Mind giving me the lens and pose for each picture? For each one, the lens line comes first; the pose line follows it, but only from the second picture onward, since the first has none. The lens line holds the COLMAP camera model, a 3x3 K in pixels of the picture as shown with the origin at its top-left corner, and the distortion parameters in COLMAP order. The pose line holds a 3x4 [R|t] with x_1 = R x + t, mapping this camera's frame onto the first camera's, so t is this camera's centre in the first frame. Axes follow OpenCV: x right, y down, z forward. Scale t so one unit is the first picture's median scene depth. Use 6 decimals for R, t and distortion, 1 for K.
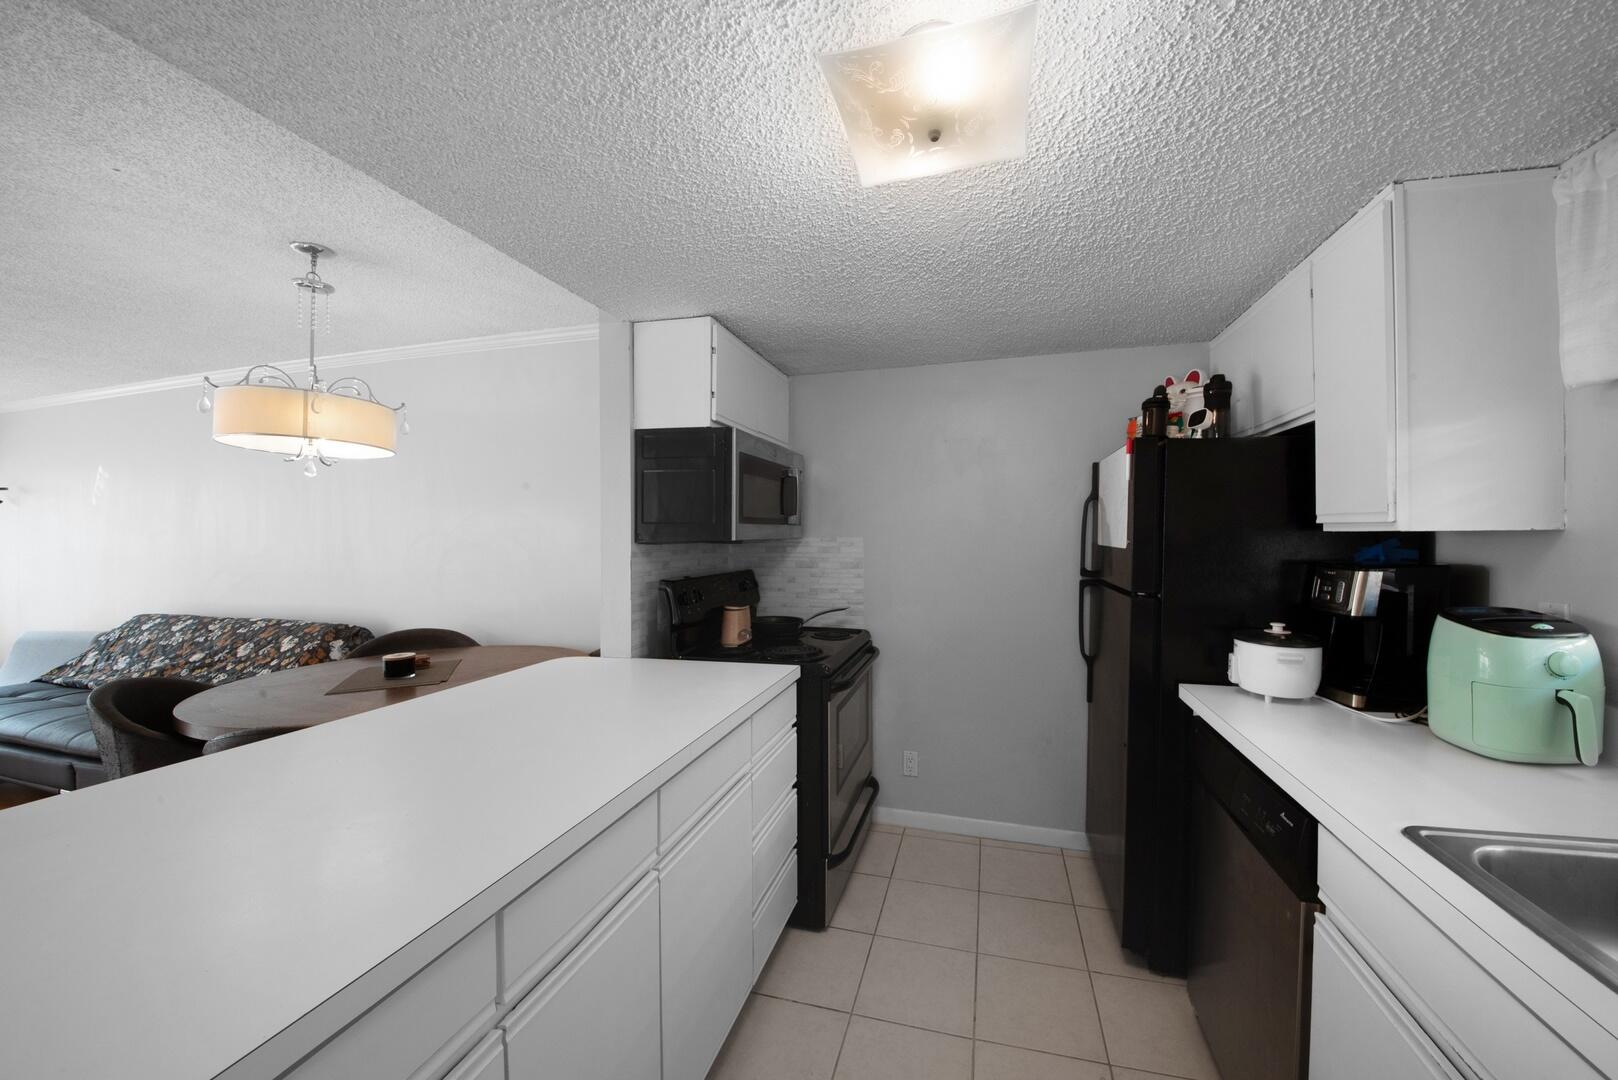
lens RADIAL K [[591.5, 0, 809.0], [0, 591.5, 540.0], [0, 0, 1]] dist [-0.000392, -0.000097]
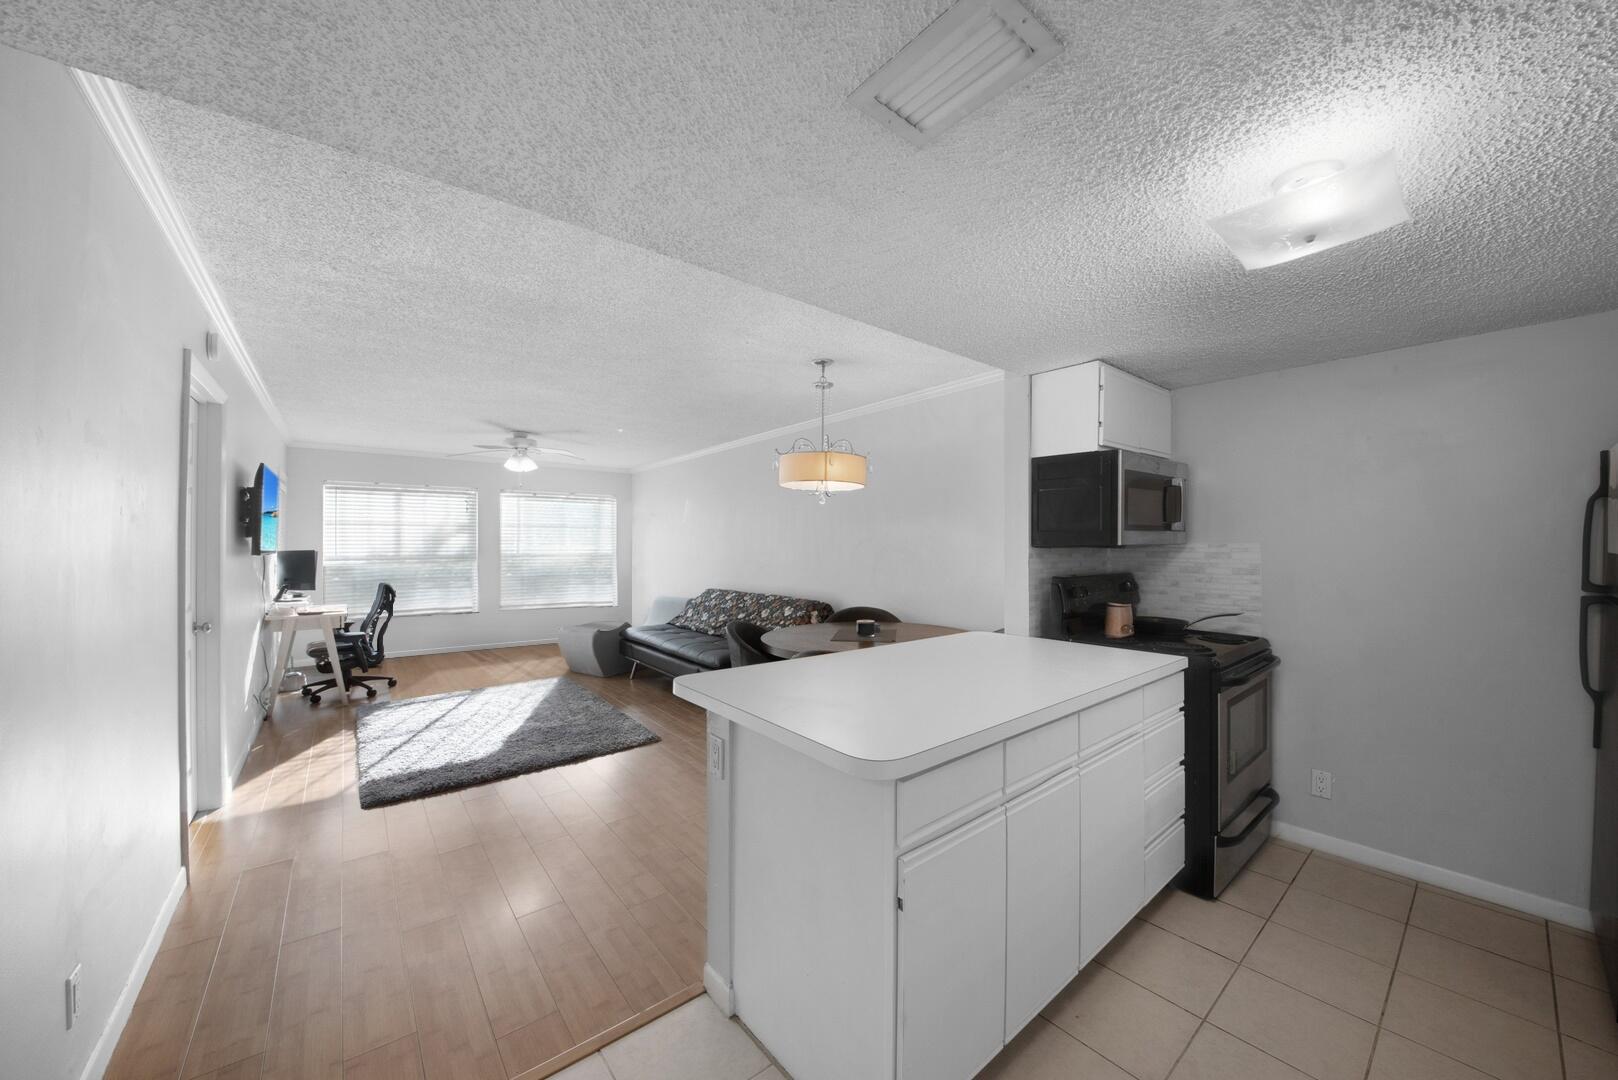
lens RADIAL K [[568.9, 0, 809.0], [0, 568.9, 540.0], [0, 0, 1]] dist [0.000725, -0.009555]
pose [[0.832372, -0.001036, -0.554216, -0.014649], [-0.005483, 0.999934, -0.010103, 0.005324], [0.554190, 0.011448, 0.832311, -0.274902]]
